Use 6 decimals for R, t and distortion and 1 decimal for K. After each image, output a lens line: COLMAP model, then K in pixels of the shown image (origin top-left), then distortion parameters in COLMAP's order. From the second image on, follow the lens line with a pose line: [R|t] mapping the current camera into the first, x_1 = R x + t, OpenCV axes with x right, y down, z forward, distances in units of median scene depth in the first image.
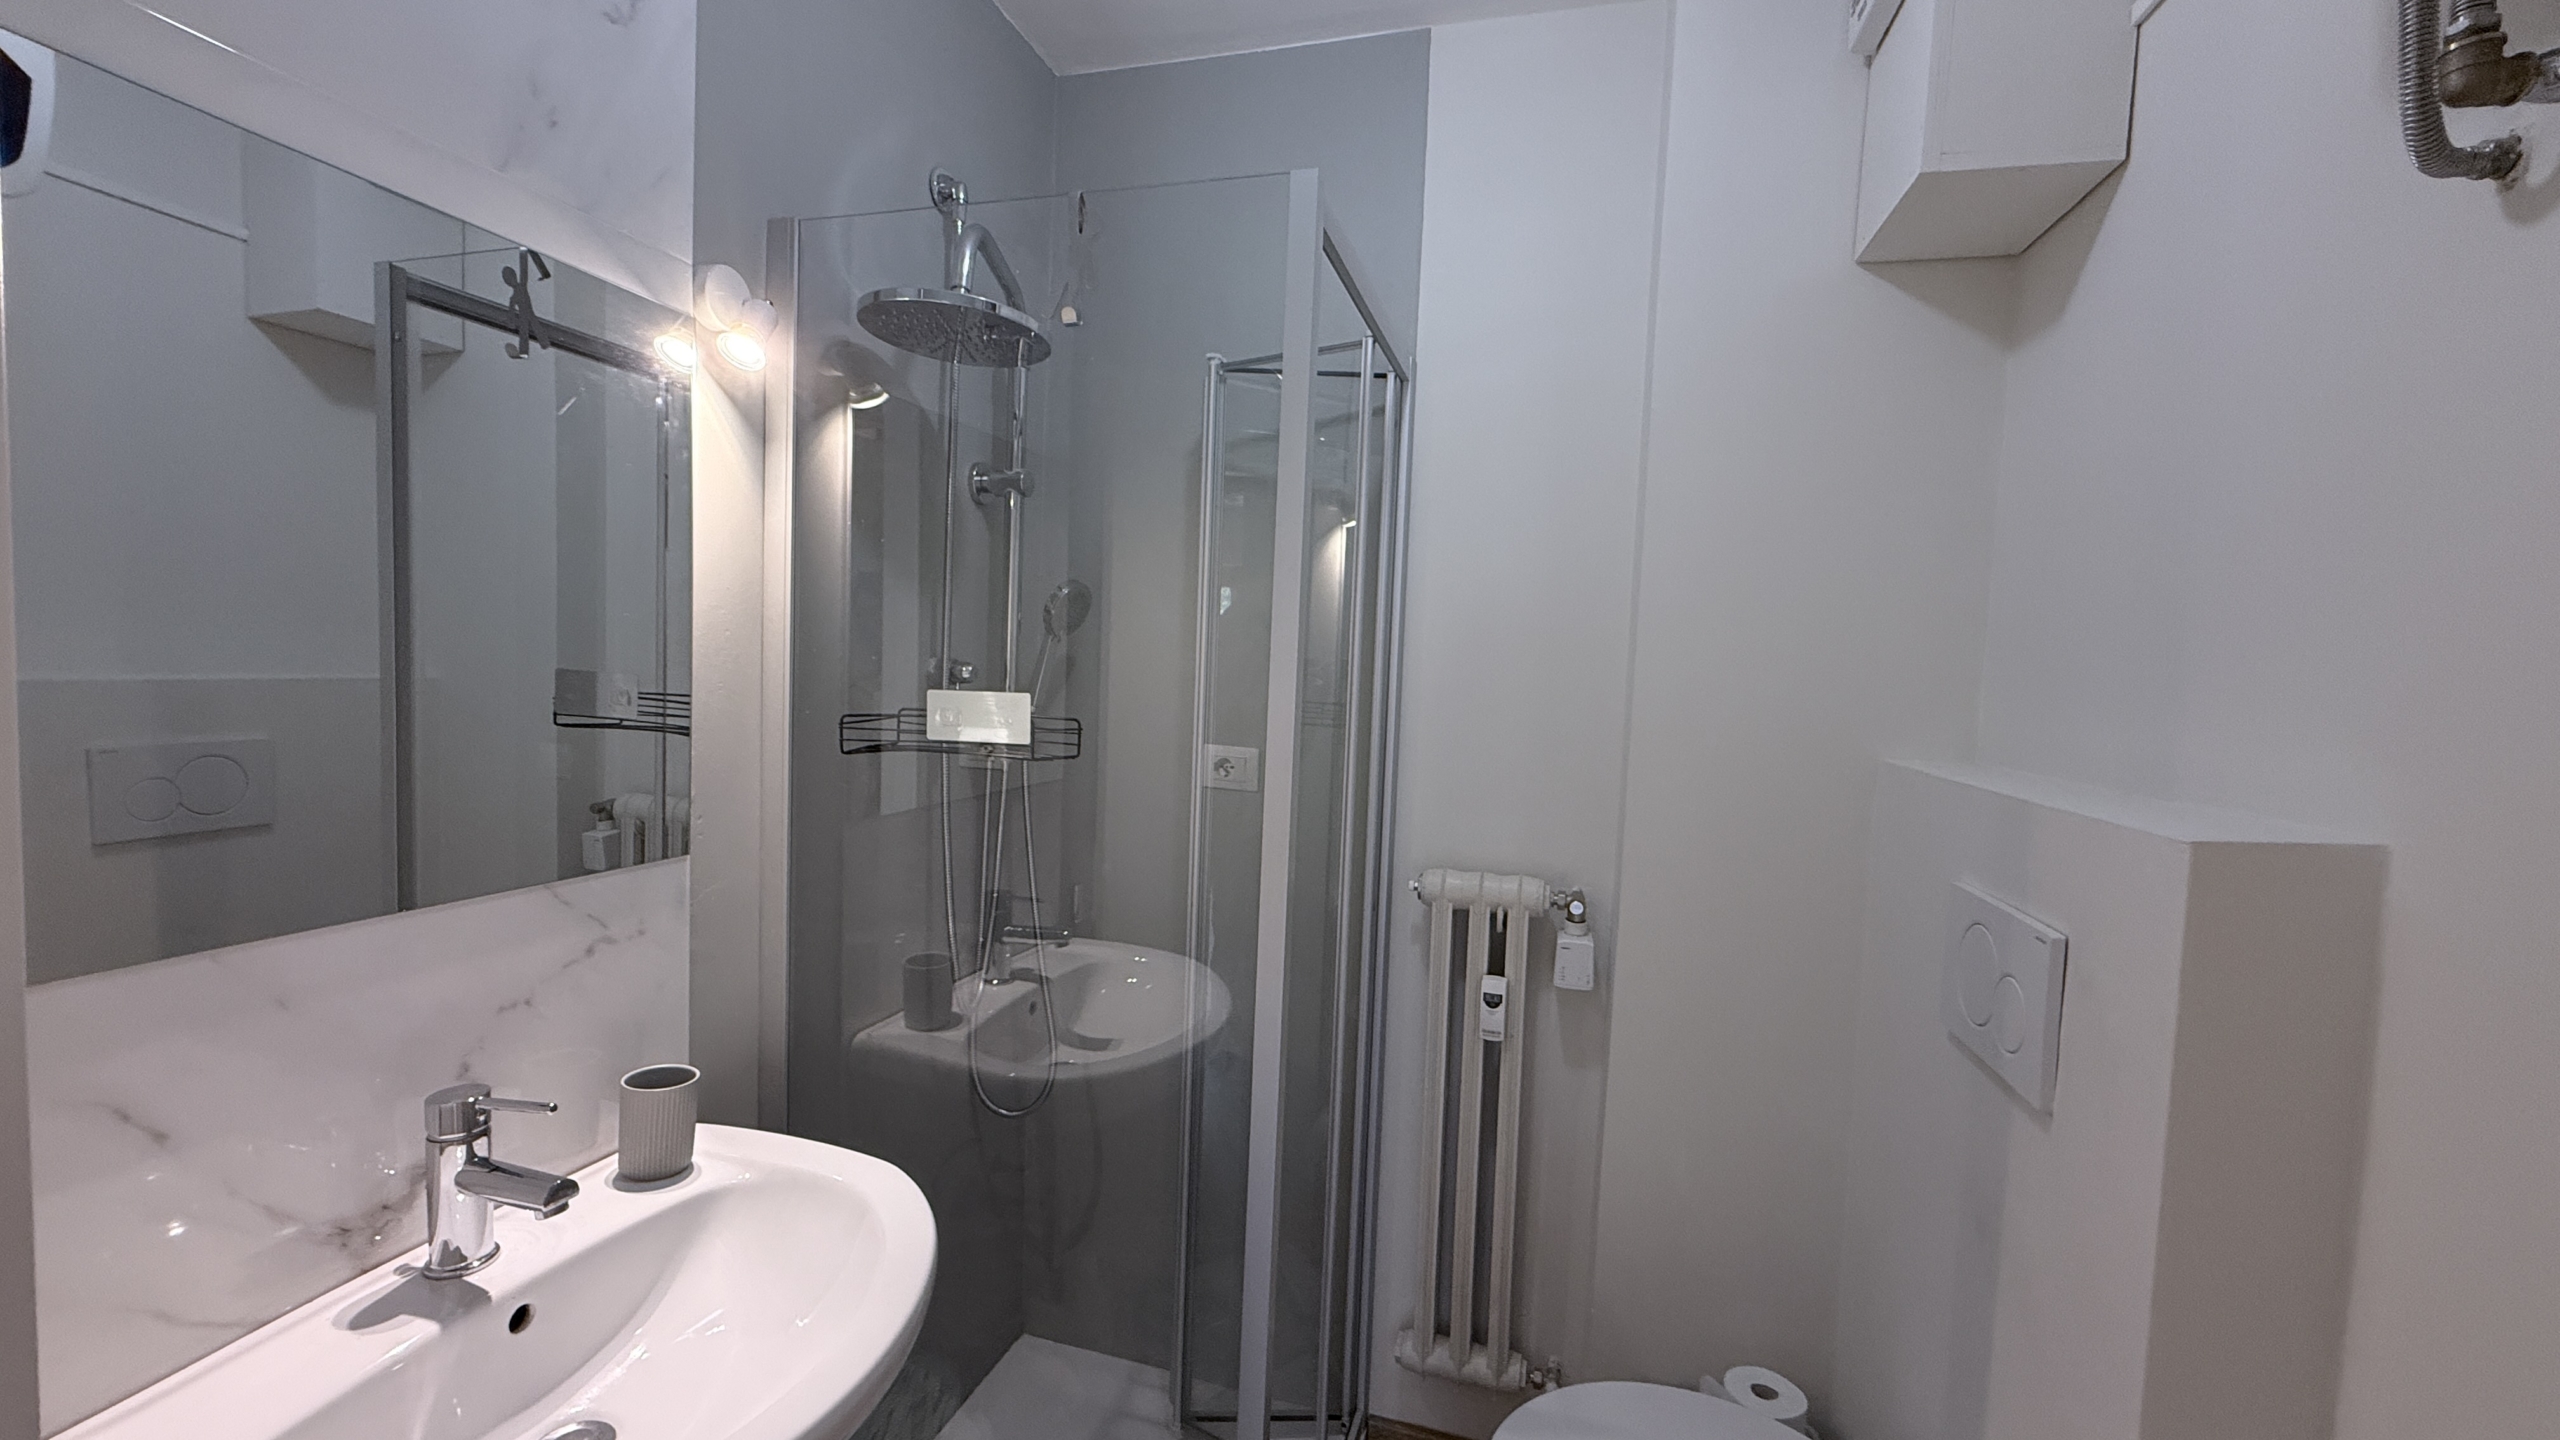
lens RADIAL K [[1010.3, 0, 1273.8], [0, 1010.3, 724.6], [0, 0, 1]] dist [-0.002037, 0.000446]
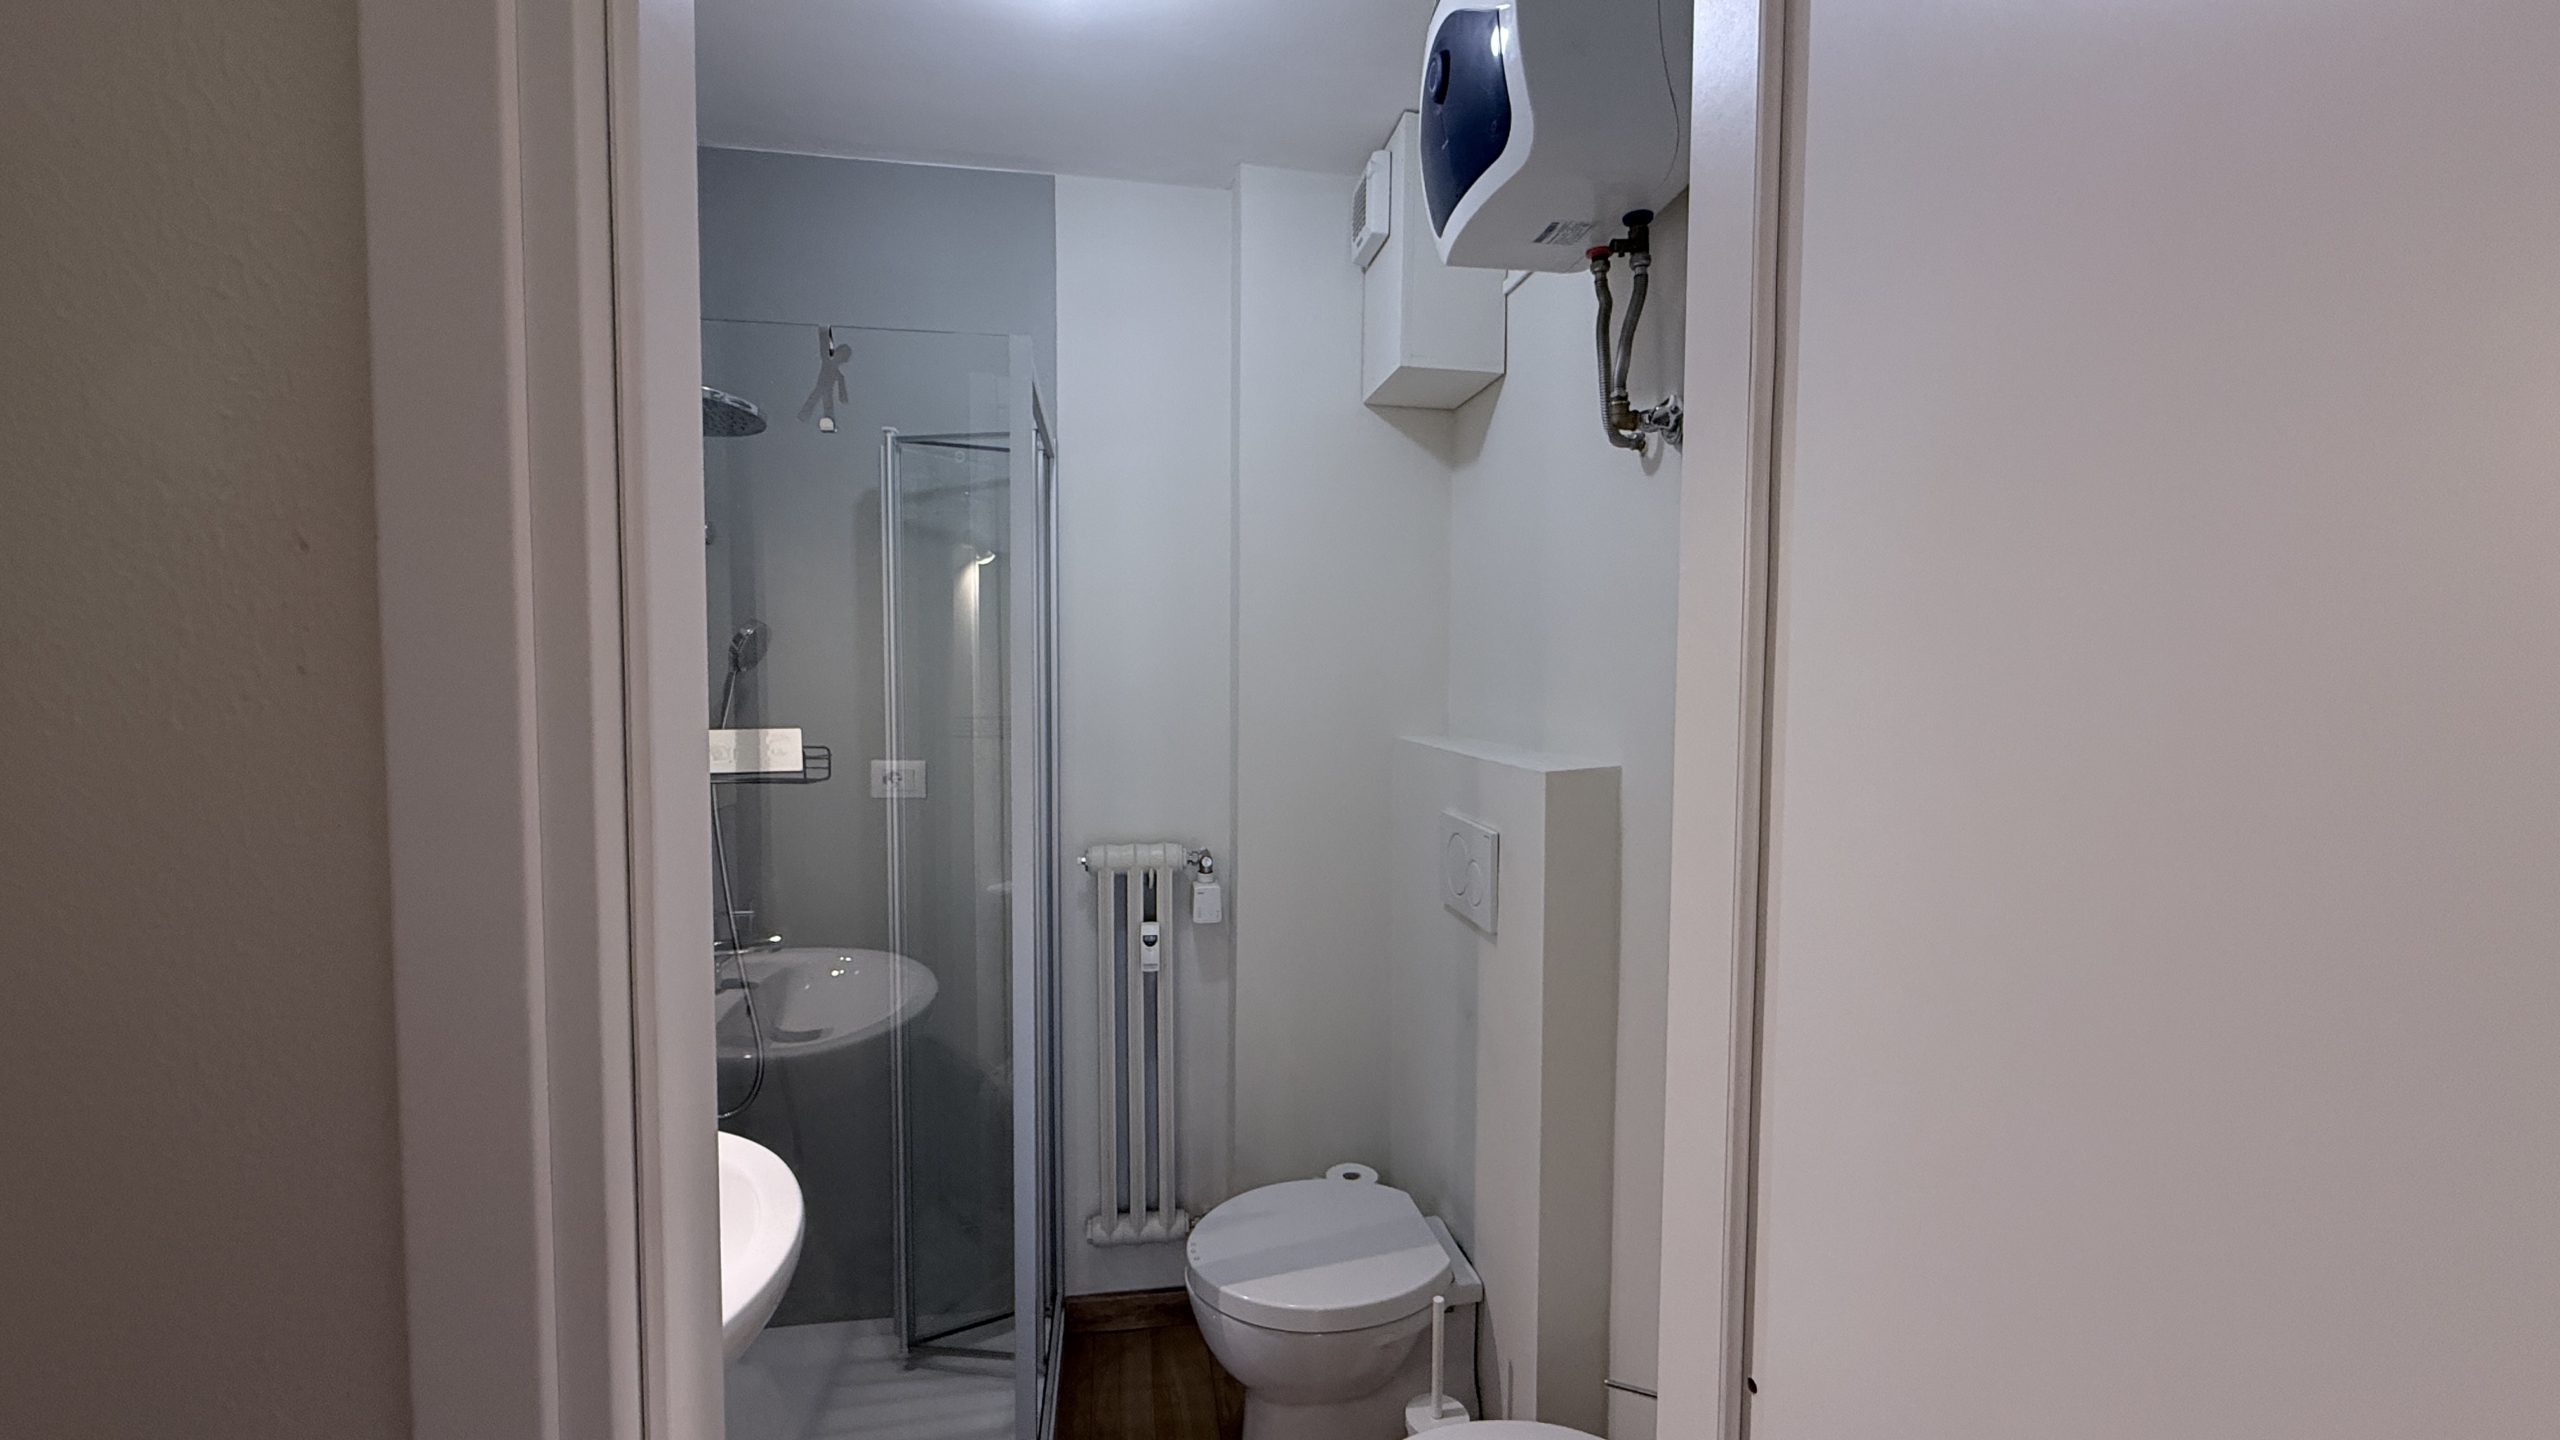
lens RADIAL K [[1010.3, 0, 1273.8], [0, 1010.3, 724.6], [0, 0, 1]] dist [-0.002037, 0.000446]
pose [[0.903493, -0.057640, 0.424710, -0.175085], [0.056470, 0.998286, 0.015352, -0.015946], [-0.424867, 0.010113, 0.905199, -0.246824]]
